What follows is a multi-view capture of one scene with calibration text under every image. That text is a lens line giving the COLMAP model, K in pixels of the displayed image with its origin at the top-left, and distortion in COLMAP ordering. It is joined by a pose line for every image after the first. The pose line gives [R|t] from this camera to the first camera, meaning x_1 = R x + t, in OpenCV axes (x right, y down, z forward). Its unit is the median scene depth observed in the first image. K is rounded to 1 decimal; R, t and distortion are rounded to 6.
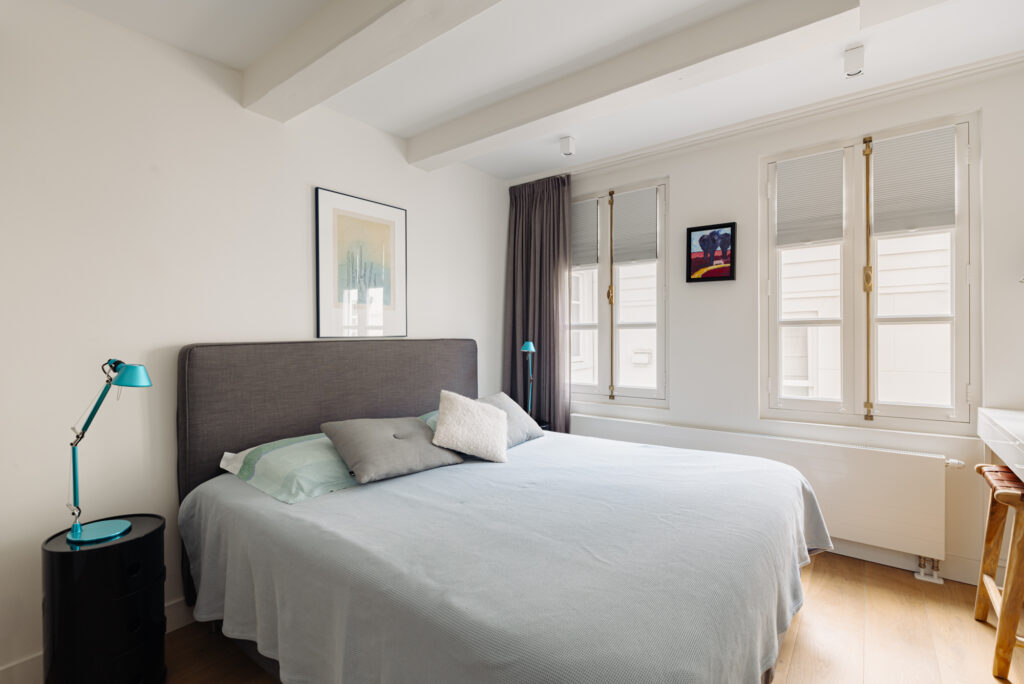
lens RADIAL K [[471.2, 0, 512.3], [0, 471.2, 340.9], [0, 0, 1]] dist [-0.002088, -0.000502]
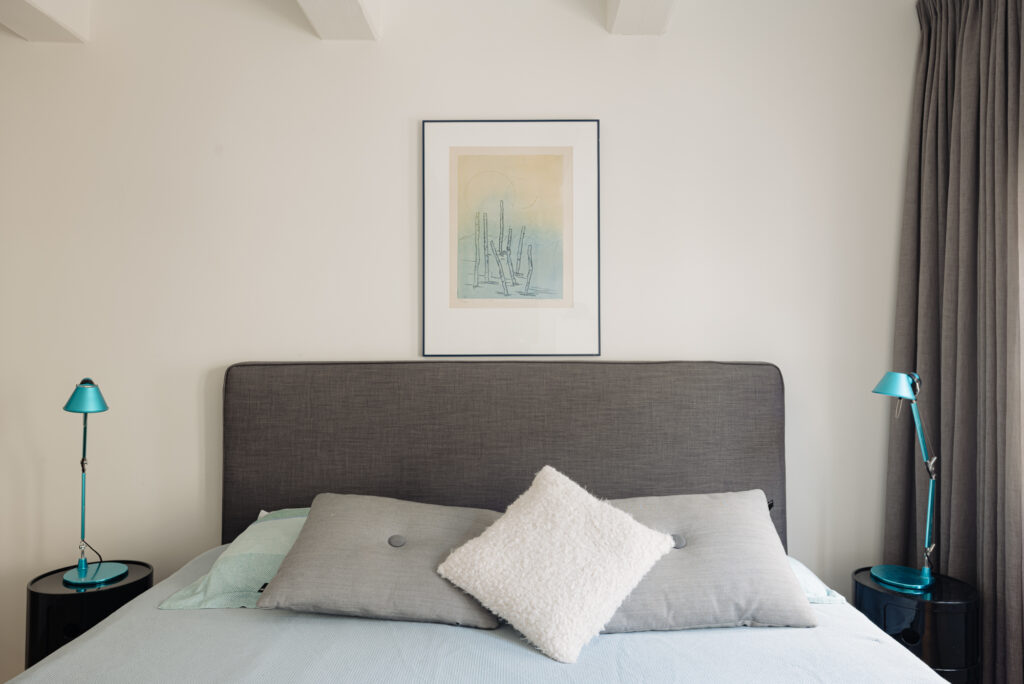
lens RADIAL K [[698.1, 0, 512.2], [0, 698.1, 340.1], [0, 0, 1]] dist [0.020687, 0.006836]
pose [[0.616256, -0.001984, -0.787543, 0.389442], [-0.016503, 0.999745, -0.015433, -0.015028], [0.787373, 0.022508, 0.616066, 0.496834]]
